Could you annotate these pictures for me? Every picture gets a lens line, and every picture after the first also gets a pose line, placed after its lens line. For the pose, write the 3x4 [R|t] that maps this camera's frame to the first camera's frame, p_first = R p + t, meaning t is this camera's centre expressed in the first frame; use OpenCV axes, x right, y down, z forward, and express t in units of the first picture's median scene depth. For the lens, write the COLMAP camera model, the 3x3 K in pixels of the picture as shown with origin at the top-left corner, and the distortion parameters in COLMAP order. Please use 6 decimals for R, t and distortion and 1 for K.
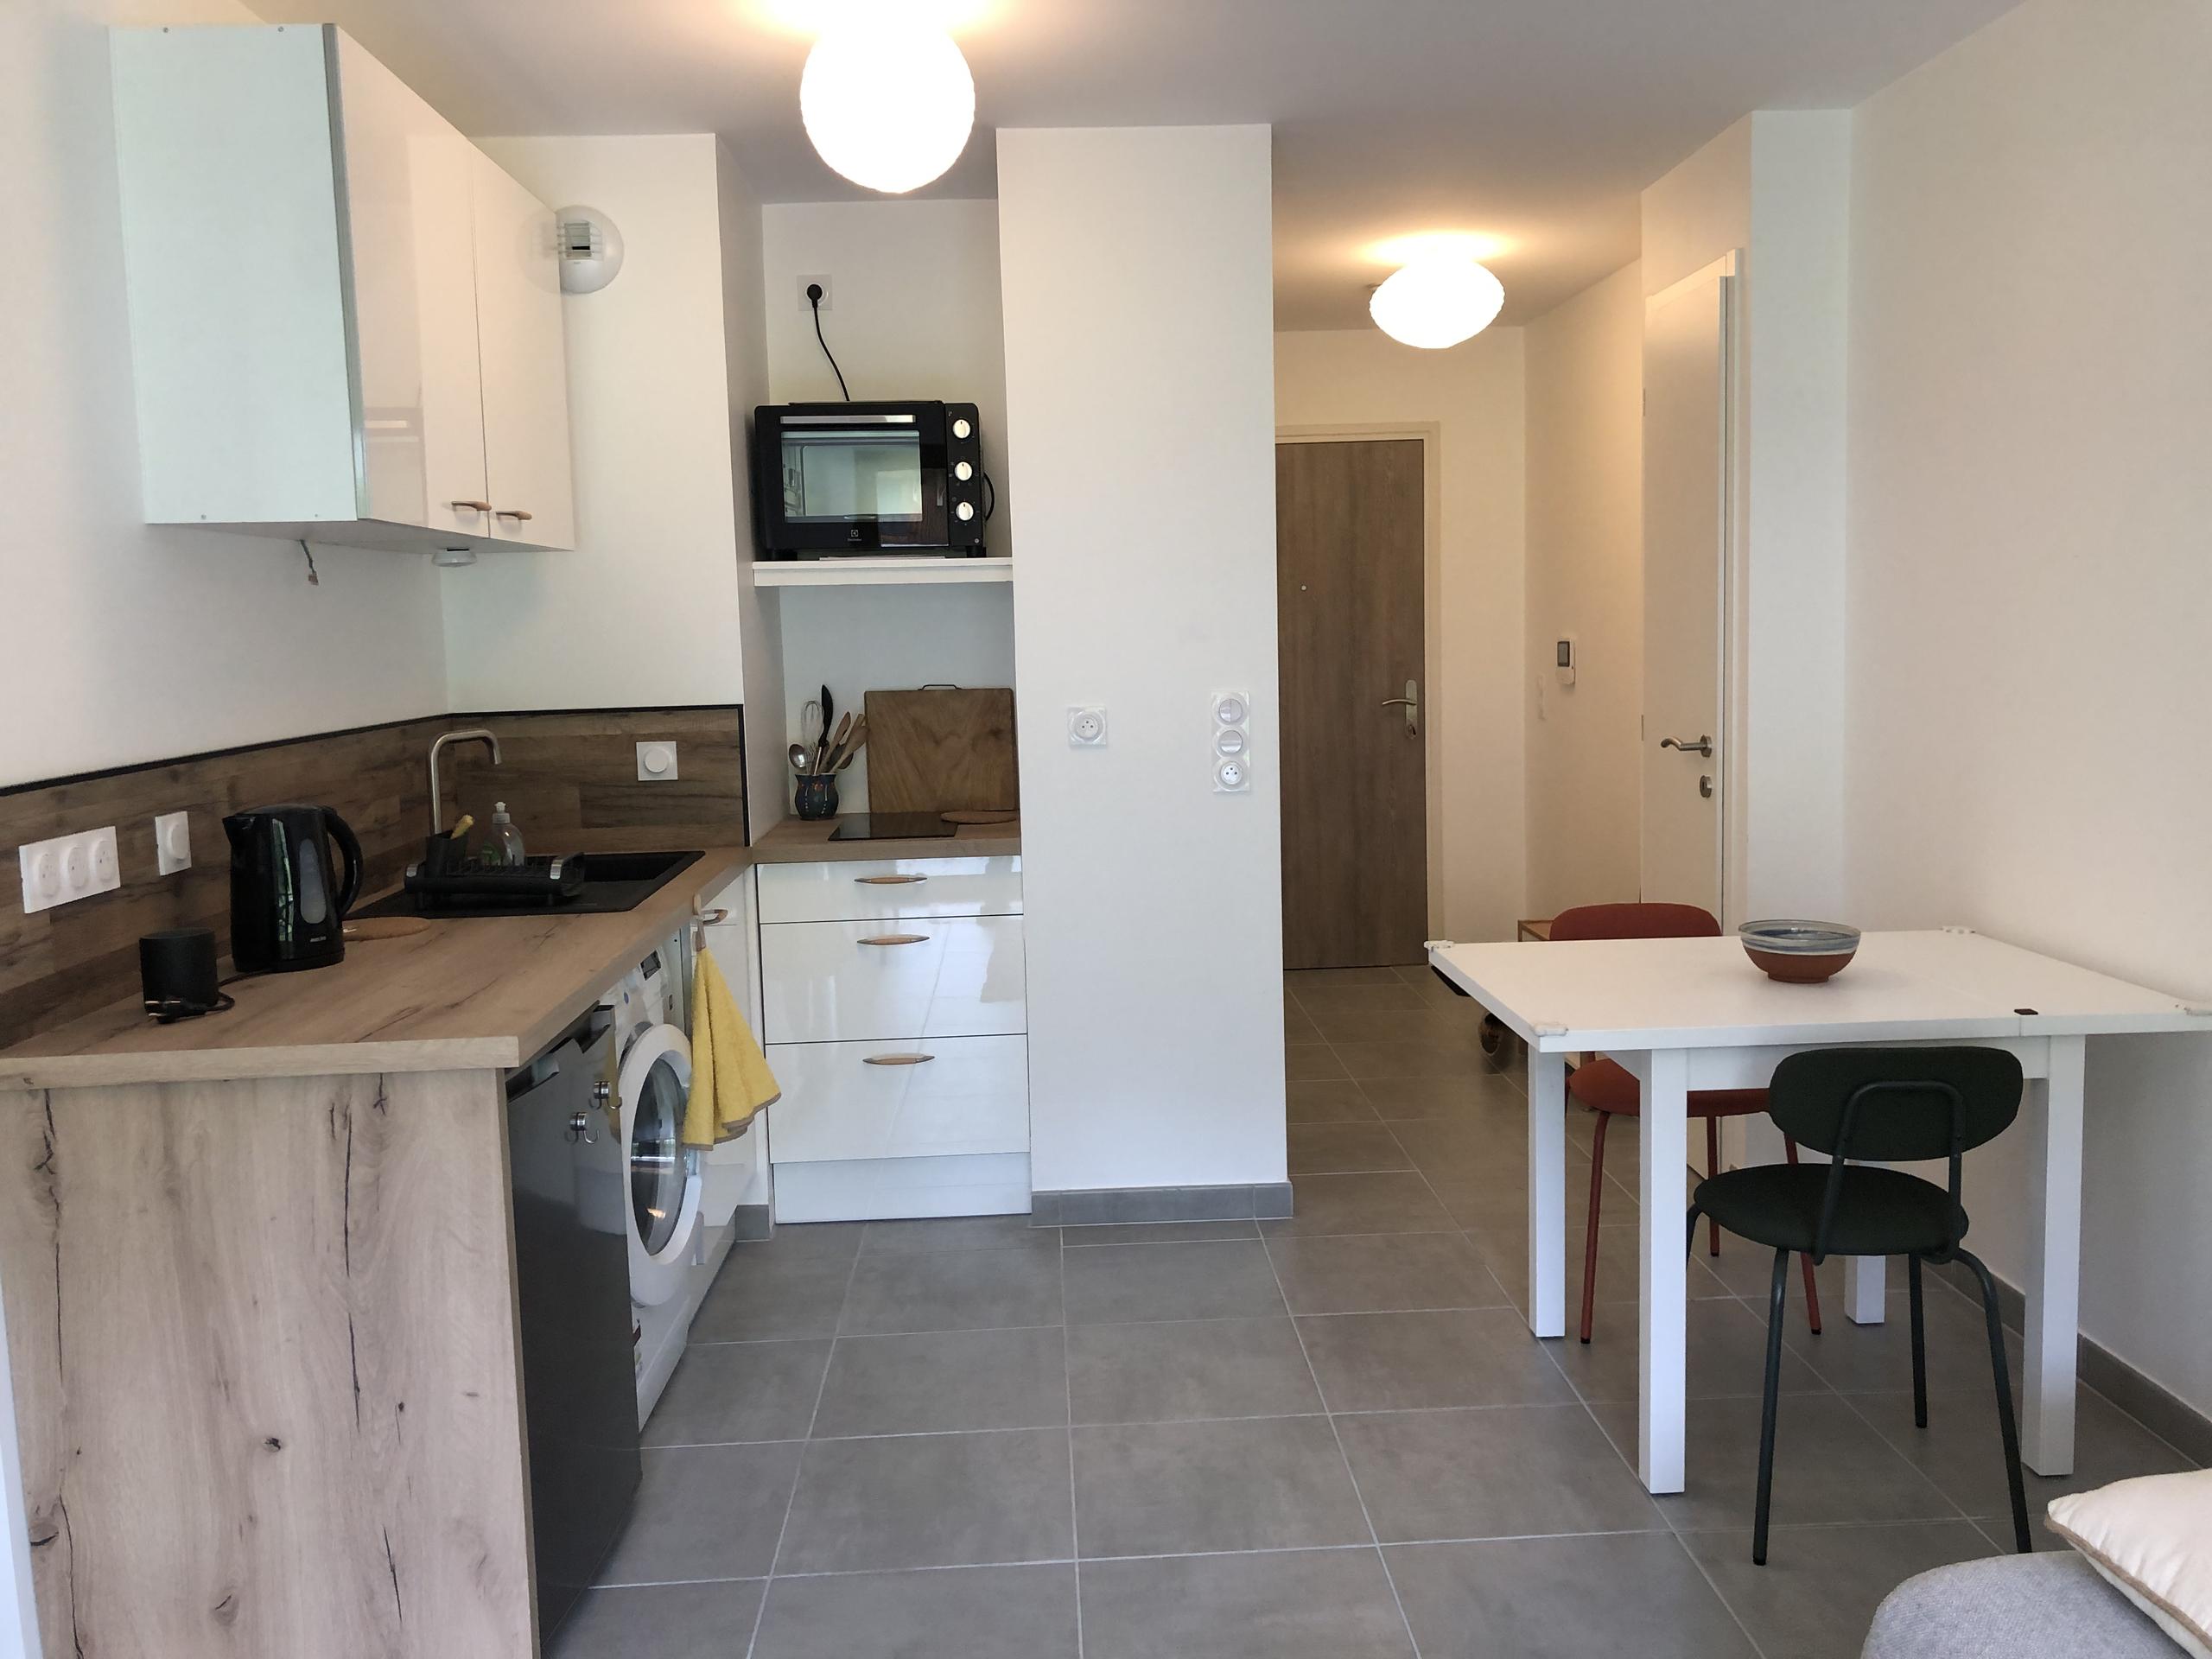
lens RADIAL K [[1821.9, 0, 1106.7], [0, 1821.9, 827.4], [0, 0, 1]] dist [-0.012522, -0.014549]
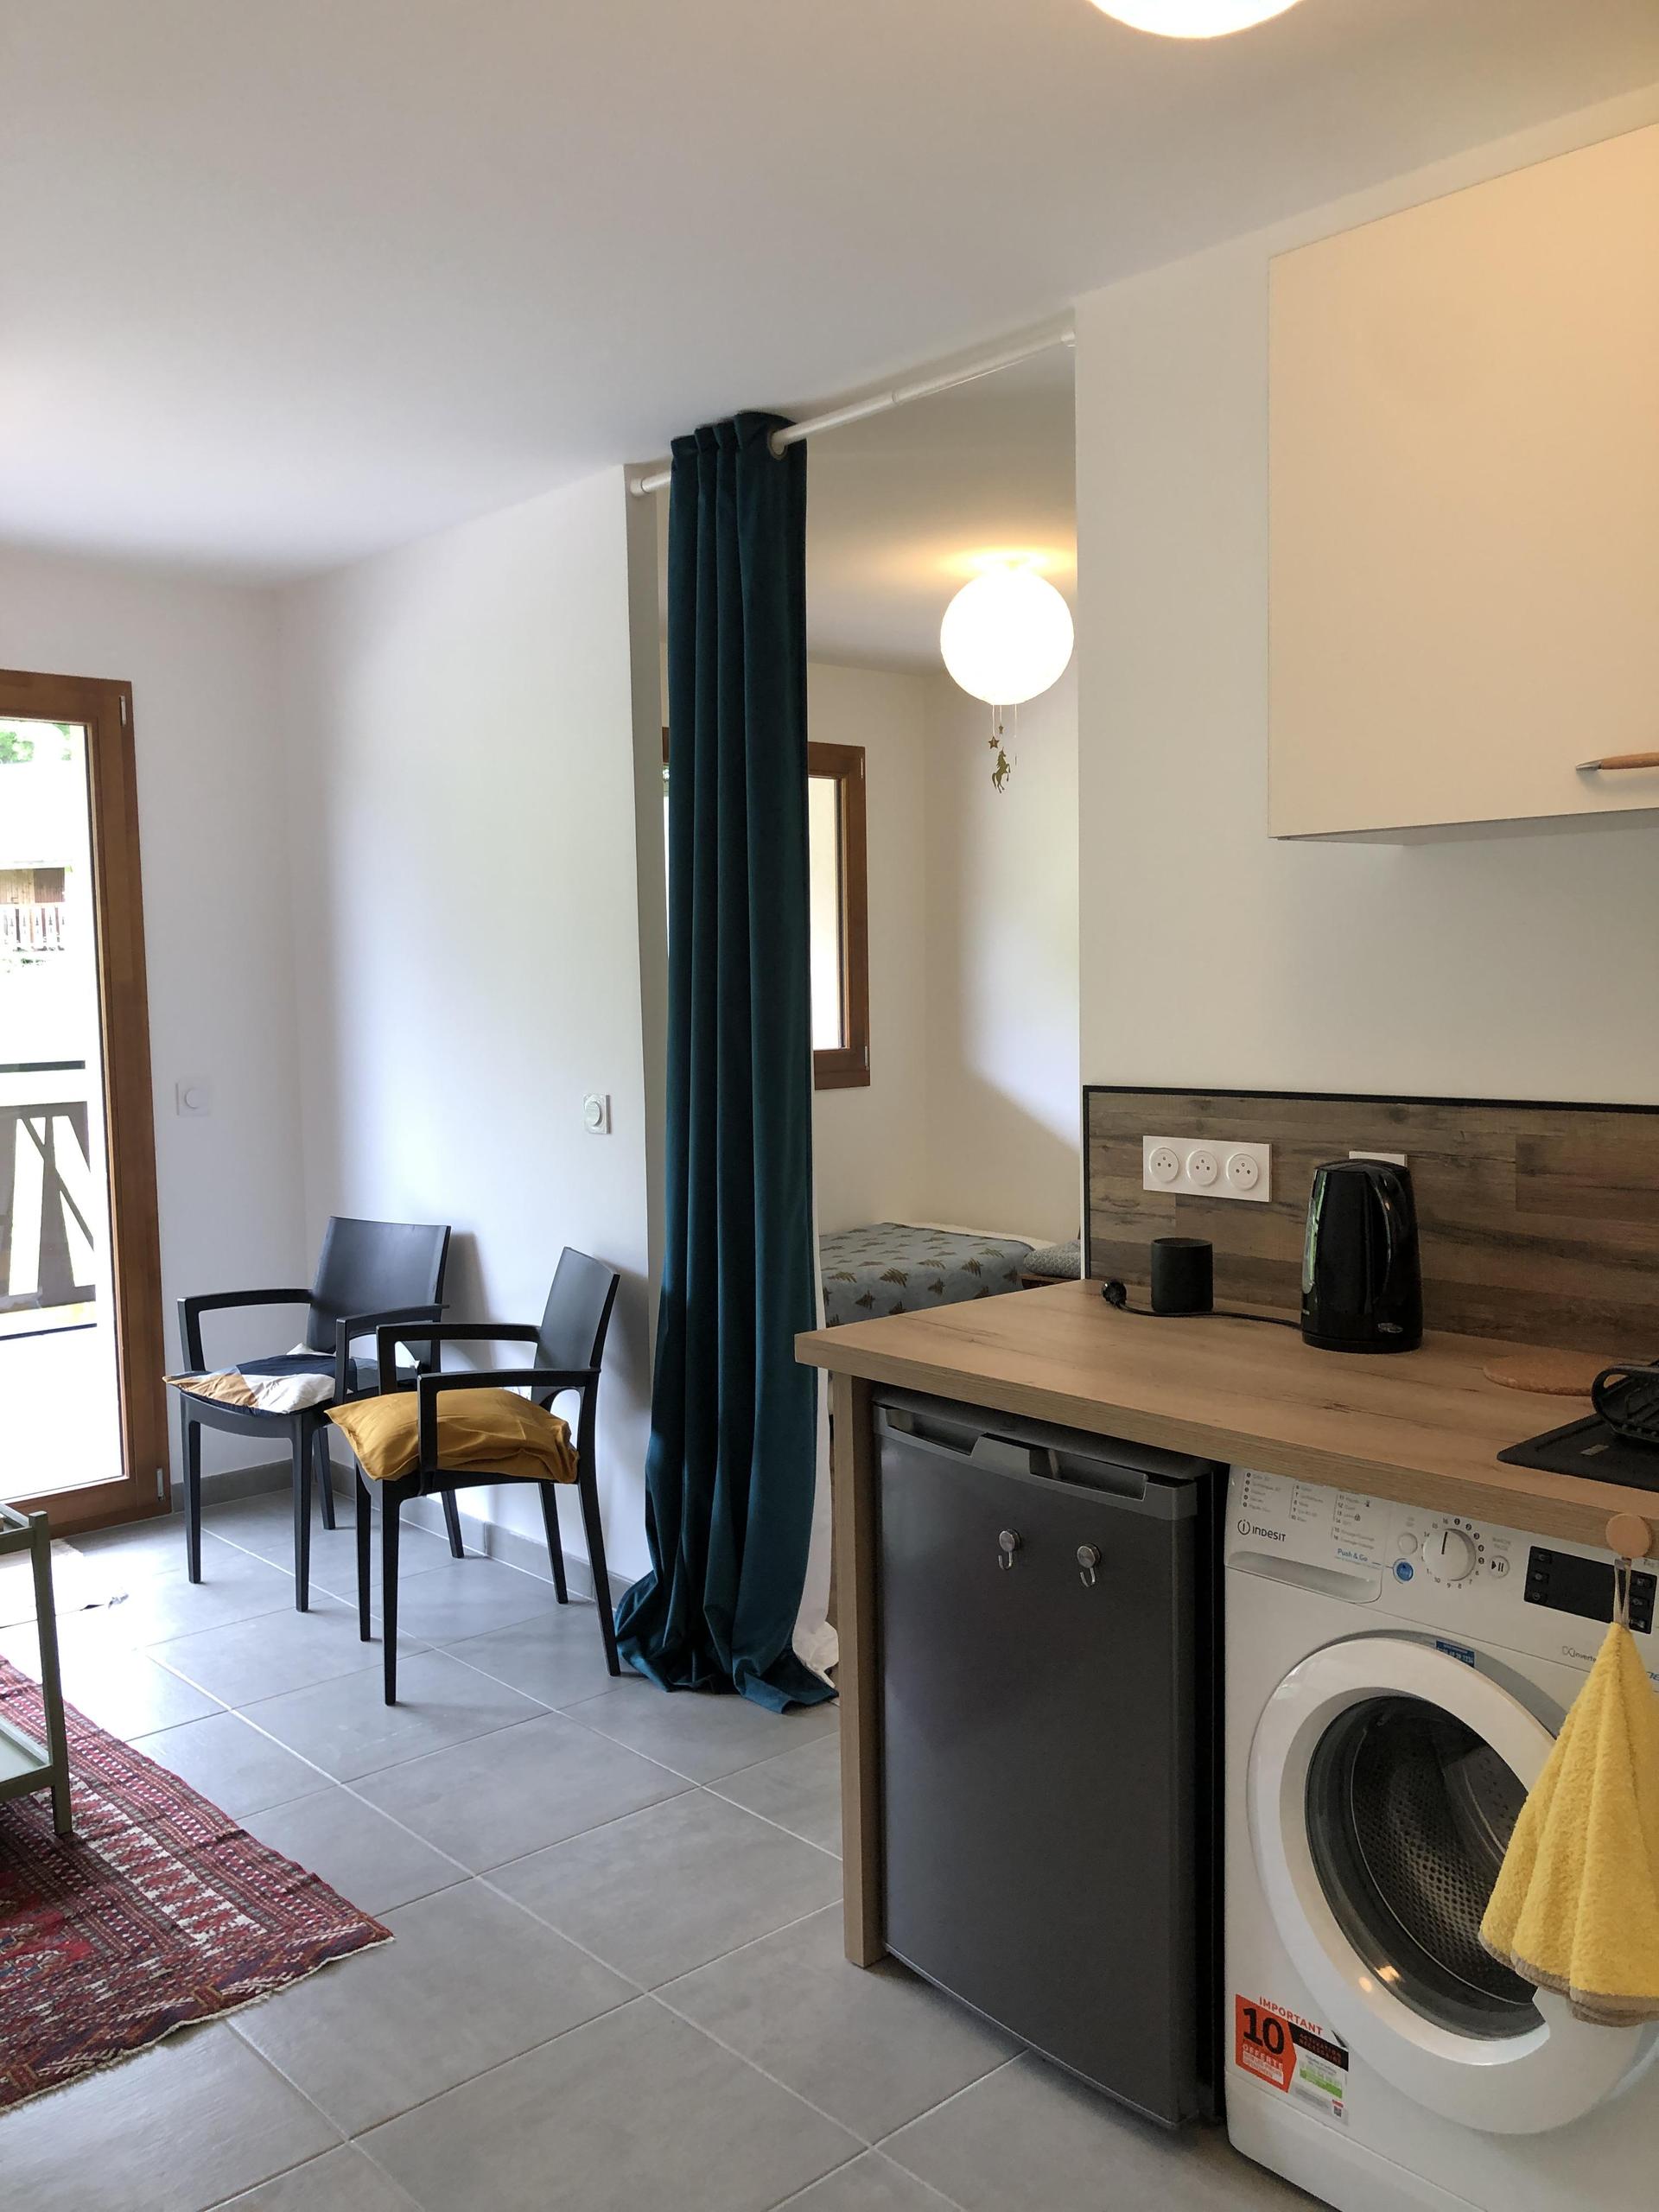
lens RADIAL K [[1821.9, 0, 828.9], [0, 1821.9, 1103.4], [0, 0, 1]] dist [-0.012522, -0.014549]
pose [[-0.783108, 0.077003, -0.617100, 0.332171], [-0.036798, 0.984828, 0.169586, -0.207643], [0.620796, 0.155512, -0.768394, 1.750018]]
